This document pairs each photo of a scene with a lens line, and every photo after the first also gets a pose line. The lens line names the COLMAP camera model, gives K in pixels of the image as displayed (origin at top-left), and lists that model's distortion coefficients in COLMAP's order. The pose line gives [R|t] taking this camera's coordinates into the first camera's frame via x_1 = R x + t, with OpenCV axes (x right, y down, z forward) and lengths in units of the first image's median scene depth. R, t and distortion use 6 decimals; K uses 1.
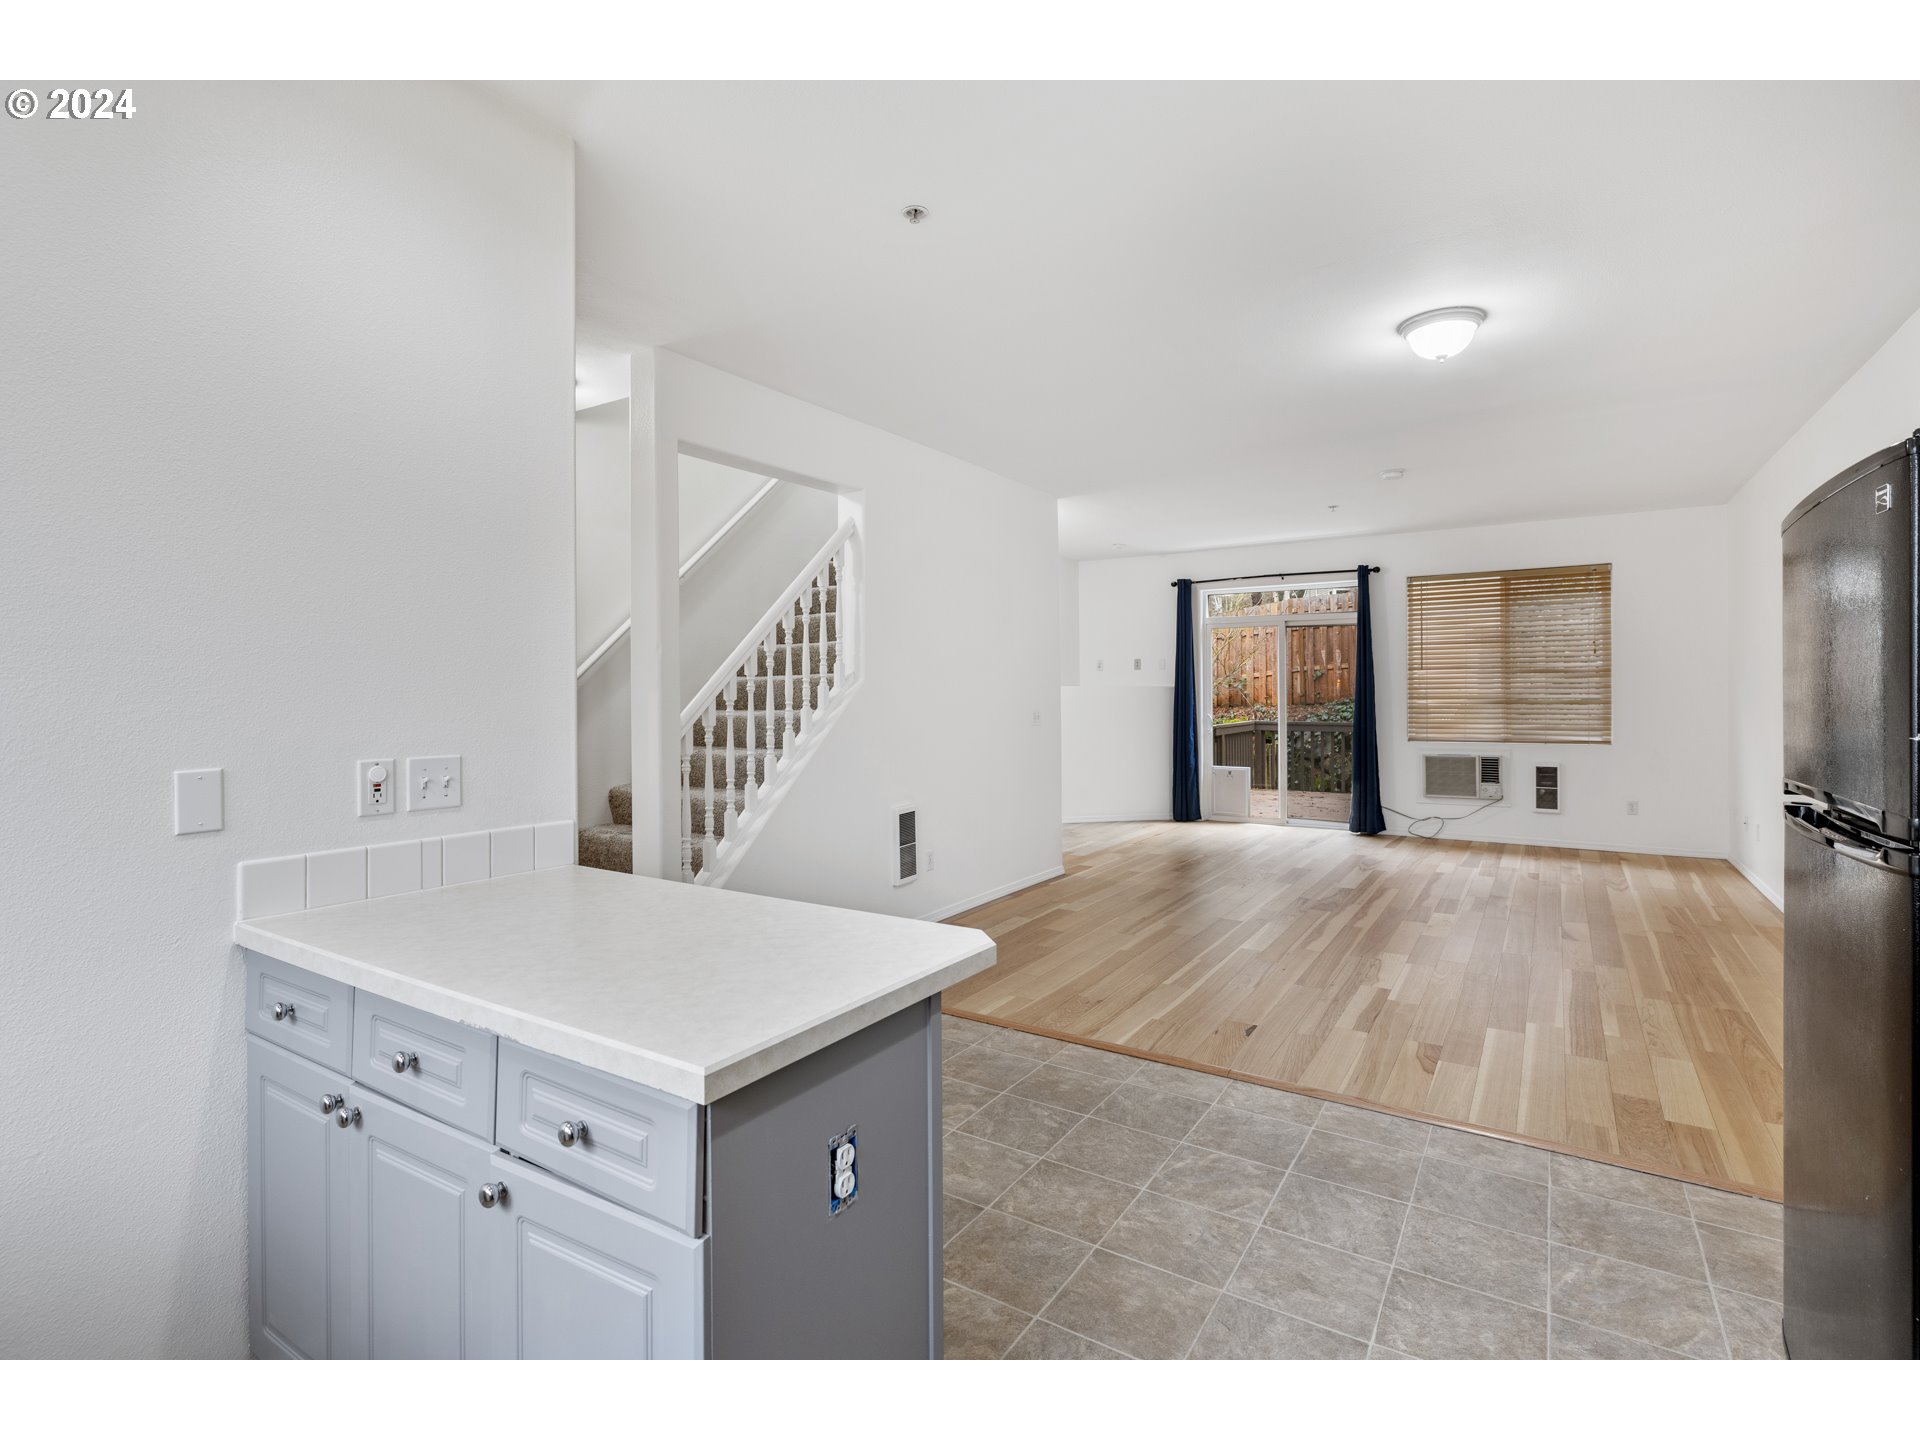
lens RADIAL K [[941.1, 0, 930.9], [0, 941.1, 685.6], [0, 0, 1]] dist [-0.001229, 0.001968]
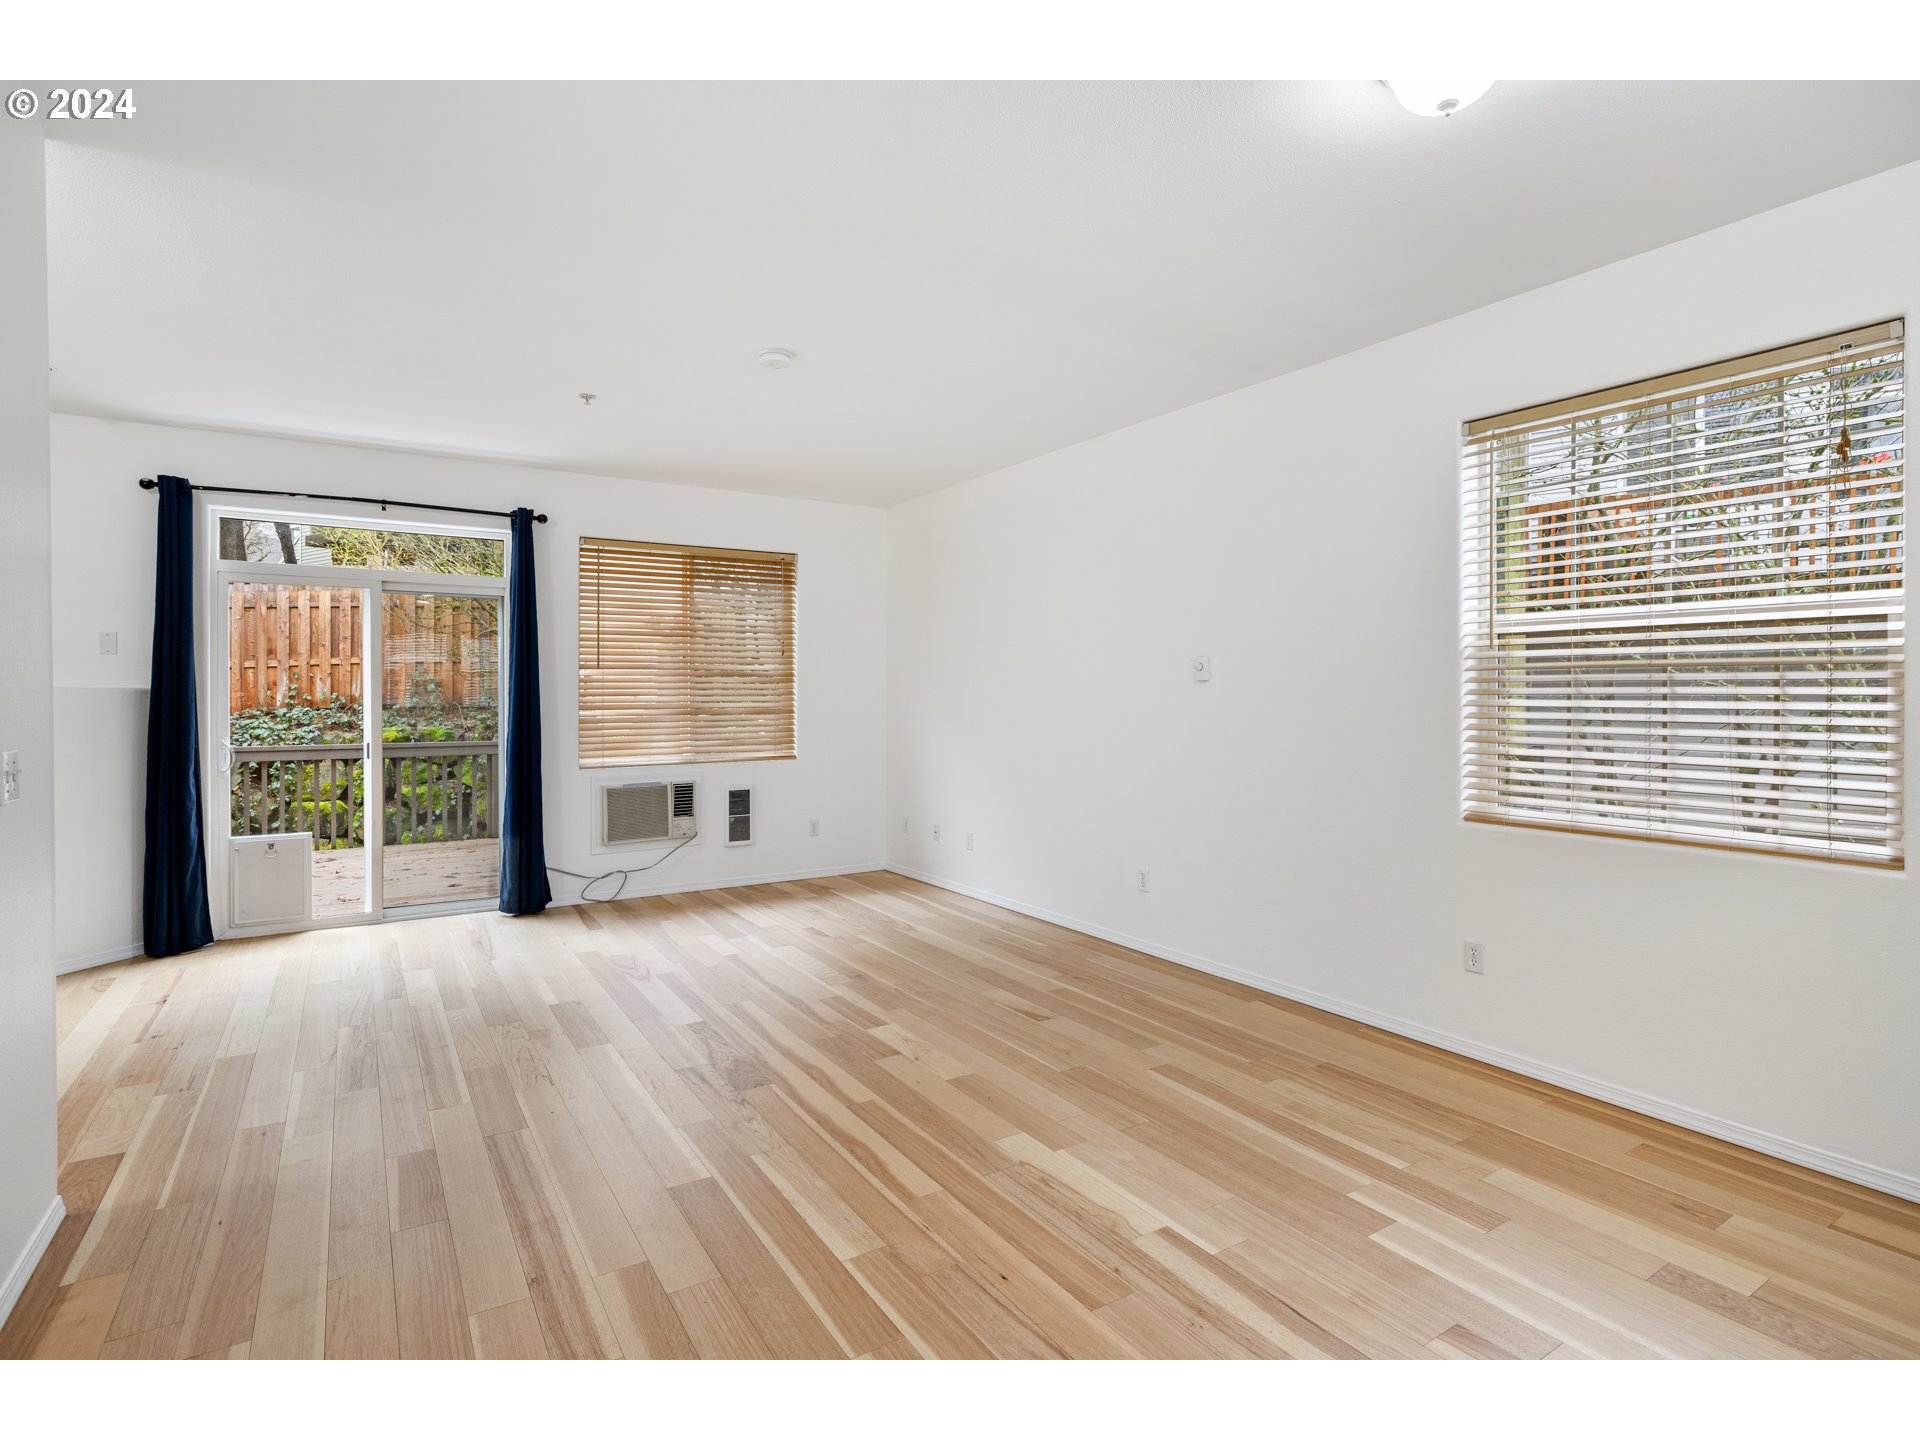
lens RADIAL K [[975.0, 0, 975.6], [0, 975.0, 698.3], [0, 0, 1]] dist [-0.004768, 0.000605]
pose [[0.397930, 0.002497, 0.917412, -0.046556], [-0.005523, 0.999985, -0.000326, 0.004653], [-0.917399, -0.004937, 0.397938, 0.455230]]
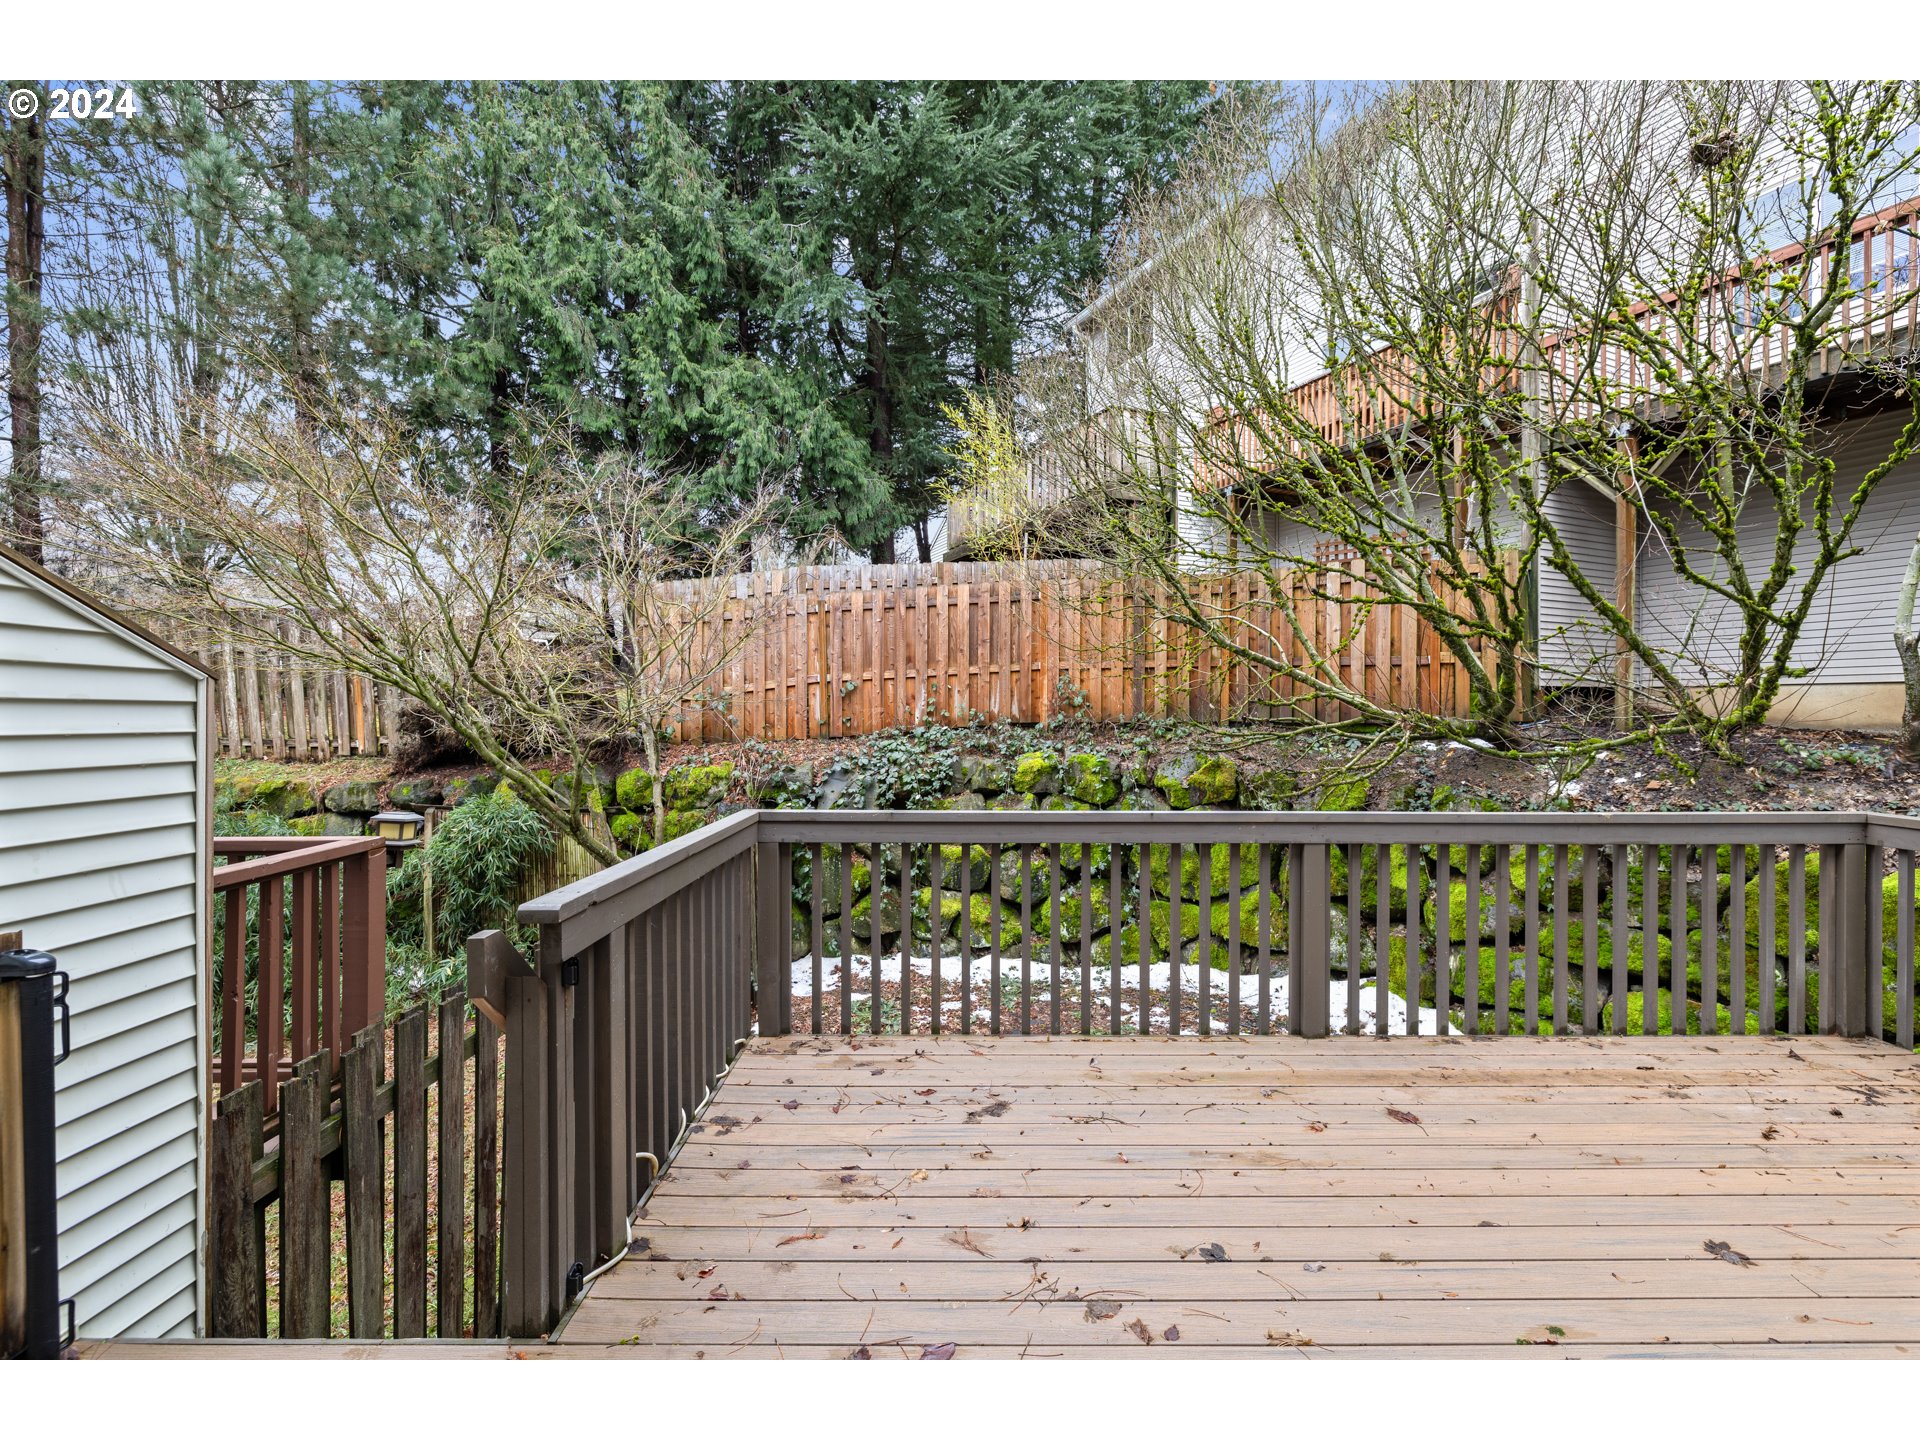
lens RADIAL K [[860.4, 0, 946.3], [0, 860.4, 727.3], [0, 0, 1]] dist [-0.003191, 0.000465]
pose [[0.843907, -0.000977, 0.536489, 0.395909], [-0.008682, 0.999843, 0.015477, 0.009413], [-0.536419, -0.017719, 0.843766, 1.174326]]
